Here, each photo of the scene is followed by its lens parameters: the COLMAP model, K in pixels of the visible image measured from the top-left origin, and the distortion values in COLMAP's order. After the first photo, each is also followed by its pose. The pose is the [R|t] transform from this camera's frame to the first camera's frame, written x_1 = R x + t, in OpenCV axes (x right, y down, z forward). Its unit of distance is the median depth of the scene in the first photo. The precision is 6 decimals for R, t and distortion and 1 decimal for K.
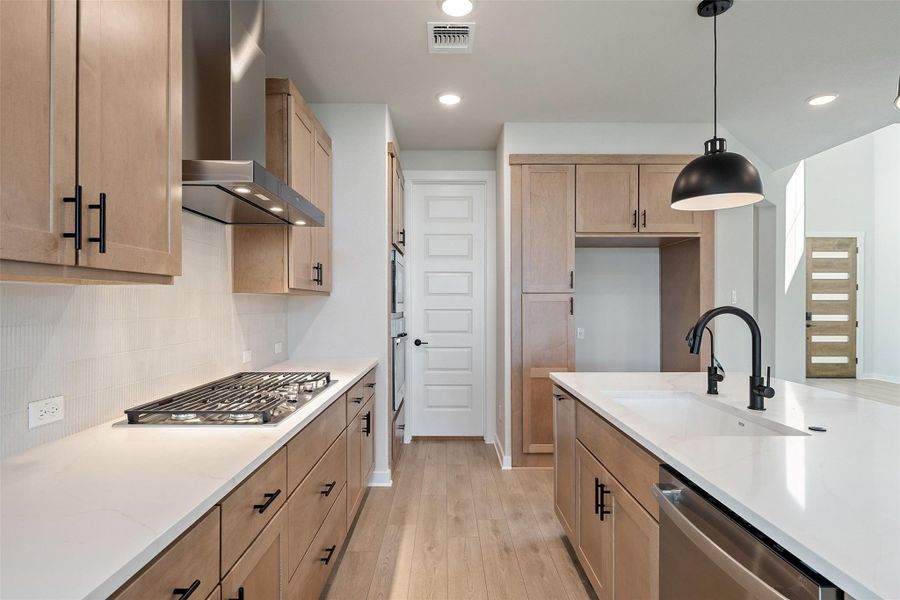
lens RADIAL K [[486.1, 0, 448.9], [0, 486.1, 301.8], [0, 0, 1]] dist [0.008033, -0.001277]
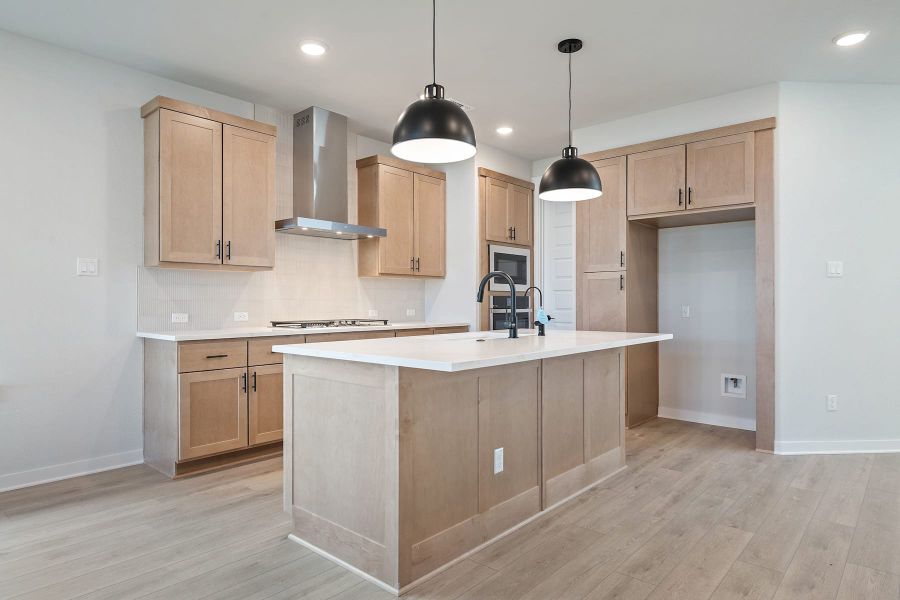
lens RADIAL K [[531.6, 0, 446.0], [0, 531.6, 302.7], [0, 0, 1]] dist [-0.002500, 0.000850]
pose [[0.741713, -0.000653, -0.670717, 0.869541], [0.003207, 0.999992, 0.002573, 0.057121], [0.670709, -0.004060, 0.741709, -0.202856]]
